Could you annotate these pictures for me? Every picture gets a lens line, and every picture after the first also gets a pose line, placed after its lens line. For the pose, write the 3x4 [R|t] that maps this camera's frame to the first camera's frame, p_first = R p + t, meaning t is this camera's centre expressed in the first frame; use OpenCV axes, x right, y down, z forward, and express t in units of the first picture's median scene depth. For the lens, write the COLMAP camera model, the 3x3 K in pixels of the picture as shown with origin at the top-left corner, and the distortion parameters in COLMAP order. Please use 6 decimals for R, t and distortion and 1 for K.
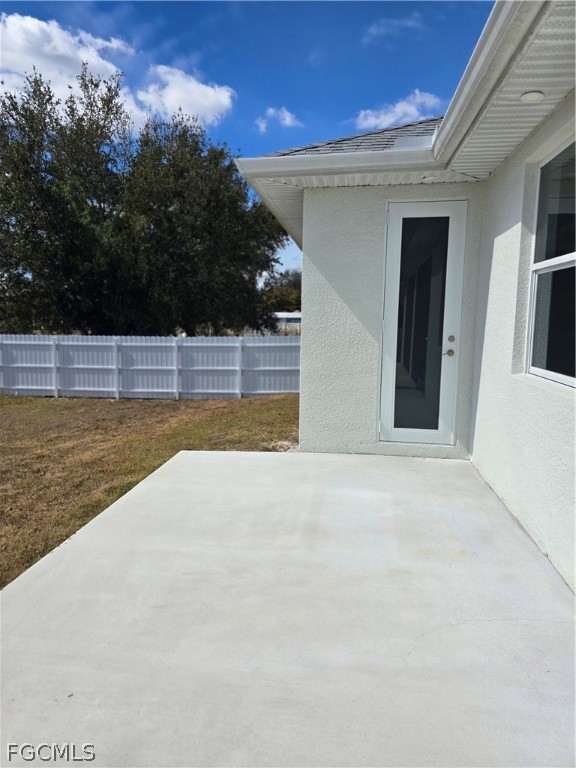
lens RADIAL K [[520.9, 0, 289.8], [0, 520.9, 382.1], [0, 0, 1]] dist [0.052204, -0.047138]
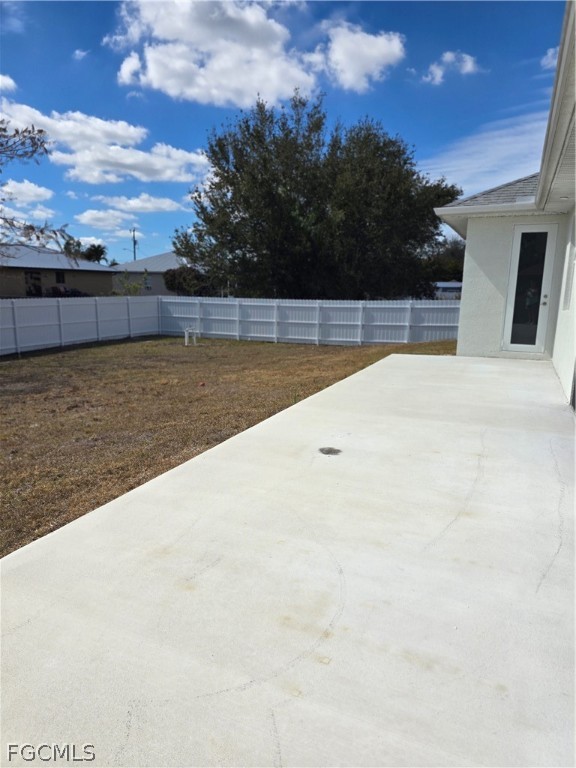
lens RADIAL K [[520.9, 0, 280.9], [0, 520.9, 389.2], [0, 0, 1]] dist [0.052204, -0.047138]
pose [[0.956525, 0.057948, -0.285836, -0.015453], [-0.037933, 0.996456, 0.075073, 0.049127], [0.289173, -0.060966, 0.955333, -0.378985]]
